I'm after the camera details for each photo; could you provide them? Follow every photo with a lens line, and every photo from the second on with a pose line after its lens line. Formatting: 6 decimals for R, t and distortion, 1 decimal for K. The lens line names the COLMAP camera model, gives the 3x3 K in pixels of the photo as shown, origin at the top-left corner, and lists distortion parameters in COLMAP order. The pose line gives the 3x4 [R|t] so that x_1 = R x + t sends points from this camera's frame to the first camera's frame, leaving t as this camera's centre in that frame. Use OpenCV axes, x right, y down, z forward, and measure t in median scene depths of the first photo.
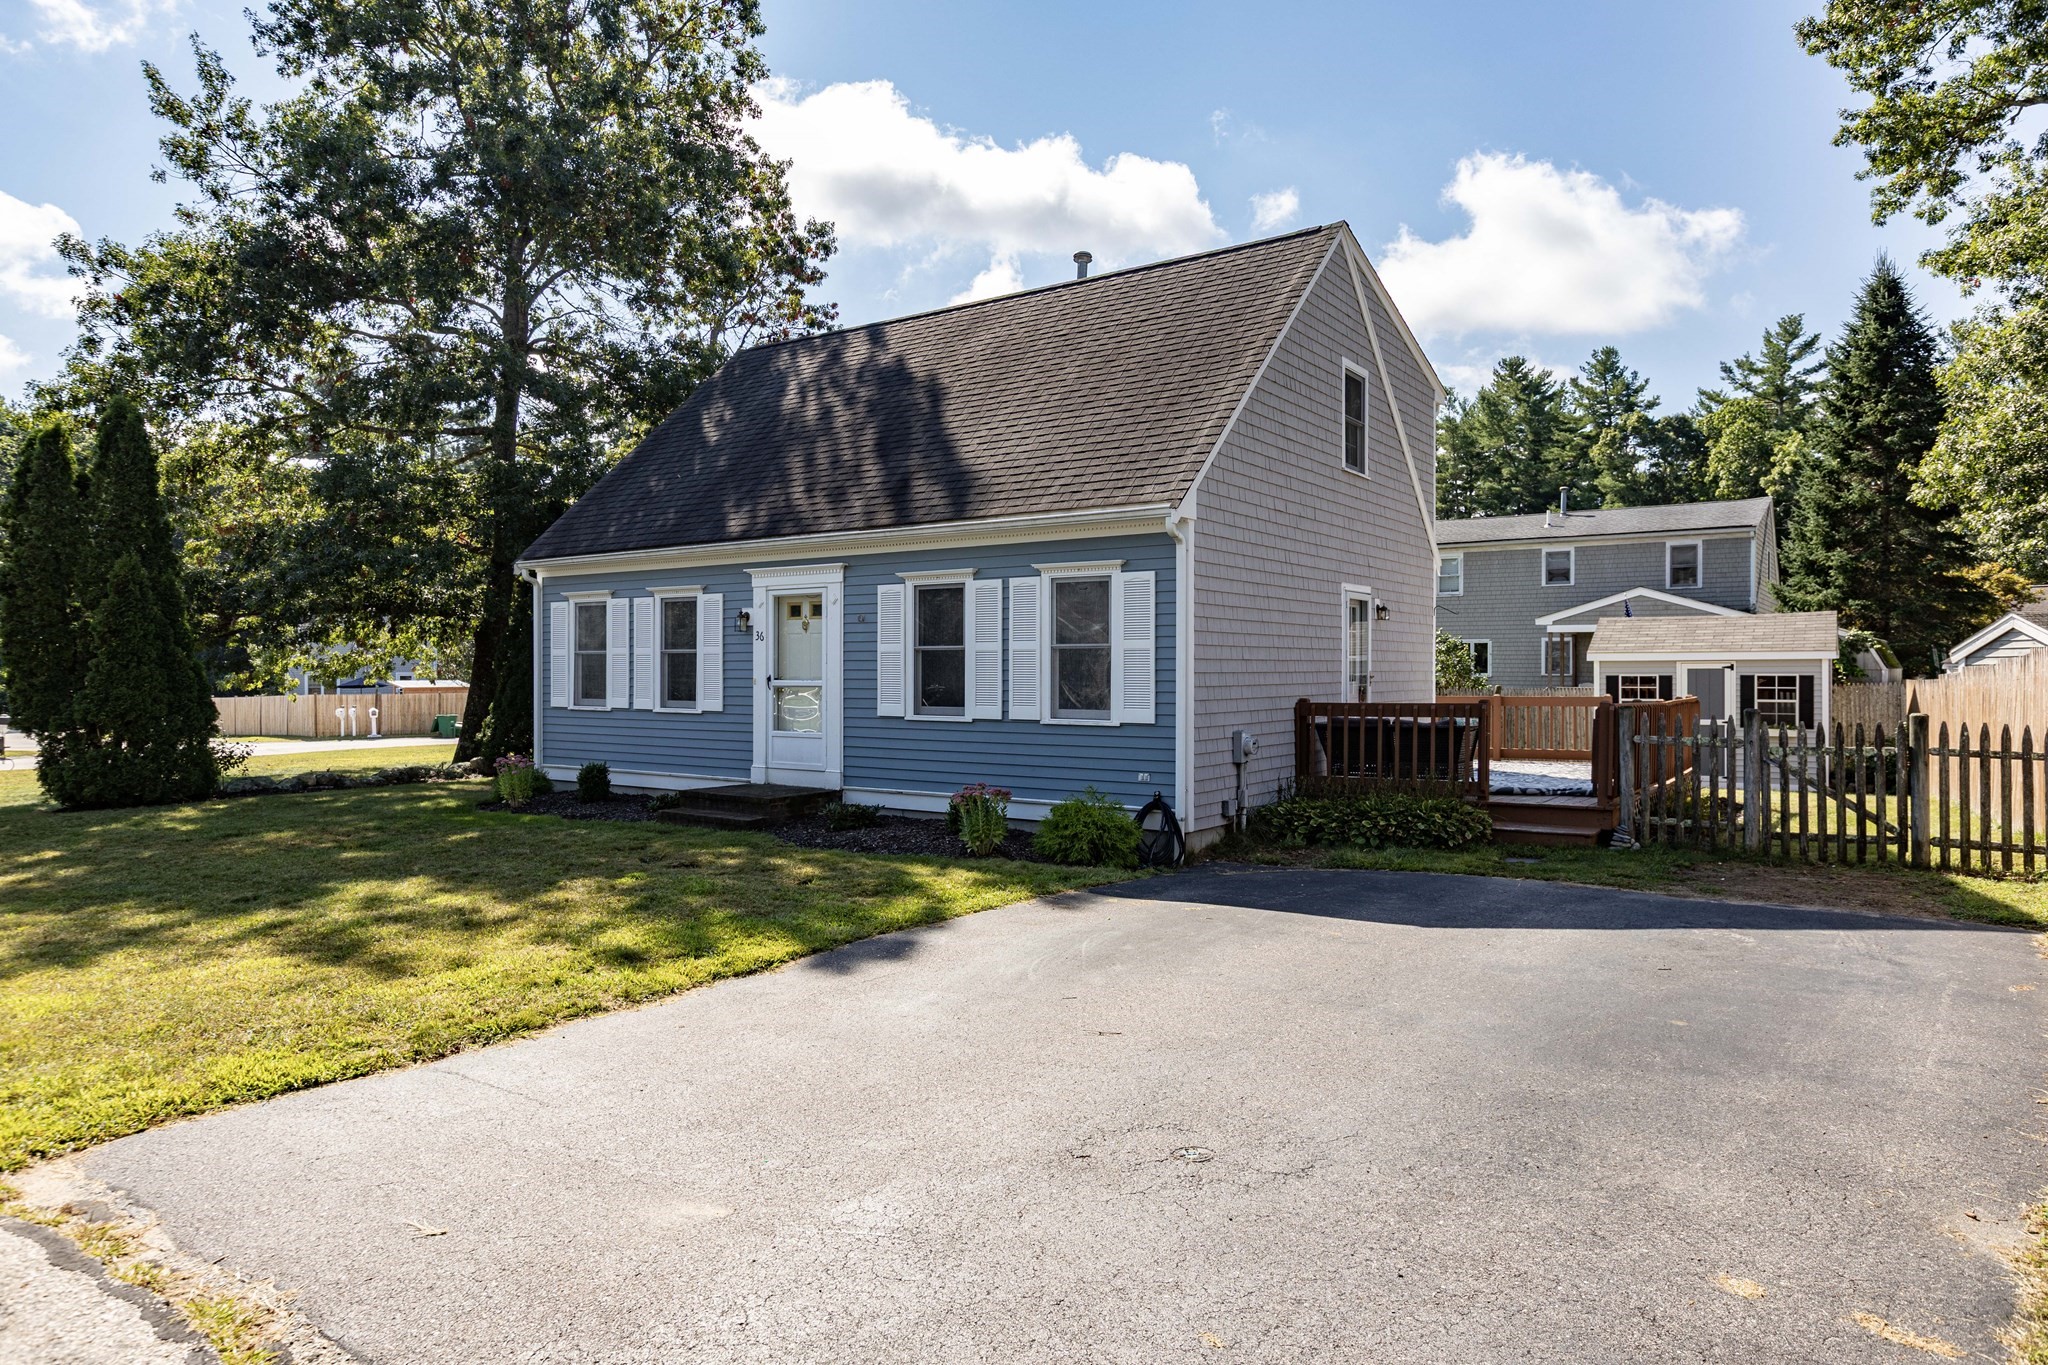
lens RADIAL K [[1288.2, 0, 1023.8], [0, 1288.2, 666.6], [0, 0, 1]] dist [-0.065368, -0.001866]
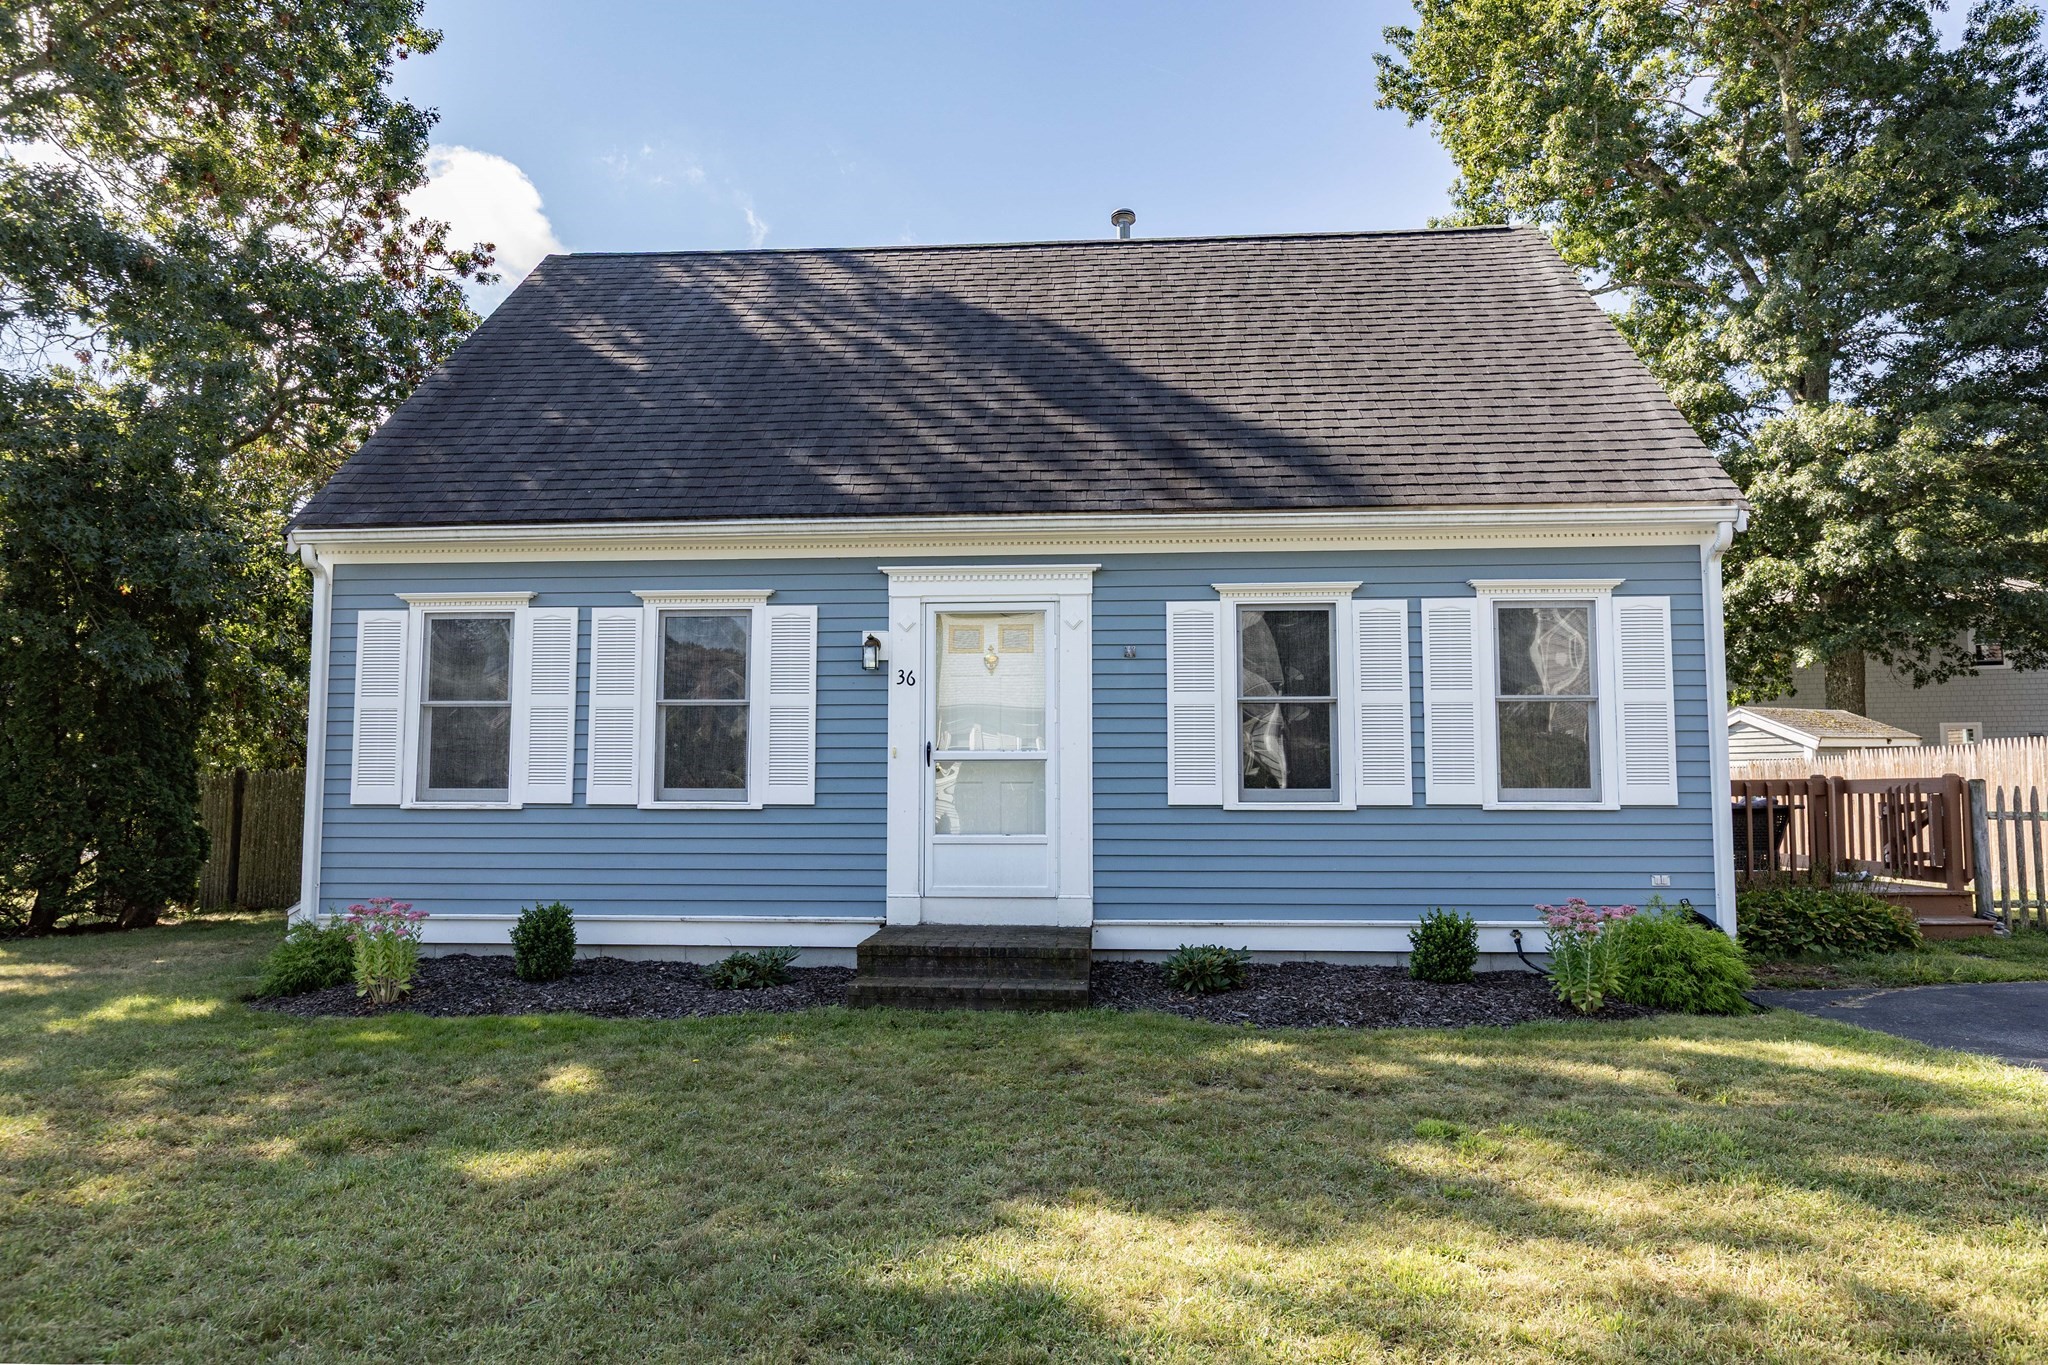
lens RADIAL K [[1239.6, 0, 1030.5], [0, 1239.6, 642.3], [0, 0, 1]] dist [0.001340, 0.004155]
pose [[0.857552, 0.040420, 0.512807, -0.461961], [0.001040, 0.996770, -0.080305, 0.006799], [-0.514396, 0.069398, 0.854740, 0.470097]]
